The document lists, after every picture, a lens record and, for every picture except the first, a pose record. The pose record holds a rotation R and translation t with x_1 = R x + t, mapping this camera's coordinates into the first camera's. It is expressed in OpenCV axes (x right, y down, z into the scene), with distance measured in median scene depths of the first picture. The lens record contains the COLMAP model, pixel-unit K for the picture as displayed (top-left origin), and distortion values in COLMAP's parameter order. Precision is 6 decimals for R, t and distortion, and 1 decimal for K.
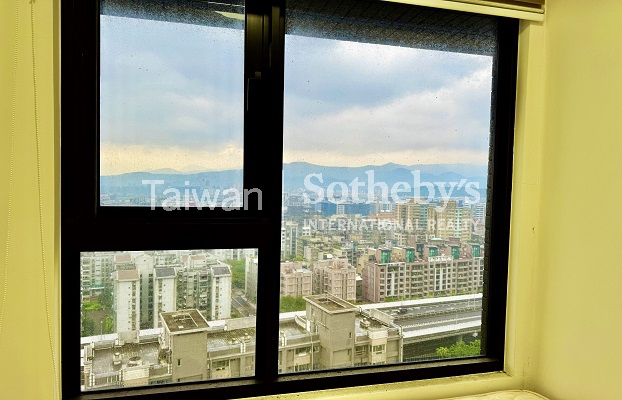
lens RADIAL K [[425.3, 0, 311.0], [0, 425.3, 200.0], [0, 0, 1]] dist [0.038348, -0.001878]
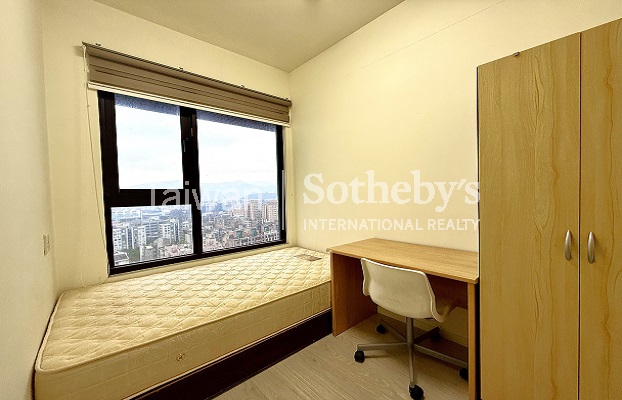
lens RADIAL K [[245.5, 0, 308.1], [0, 245.5, 204.4], [0, 0, 1]] dist [-0.001262, -0.000237]
pose [[0.898947, -0.048043, 0.435414, -0.148067], [0.041076, 0.998833, 0.025405, 0.111852], [-0.436127, -0.004952, 0.899872, -0.622110]]
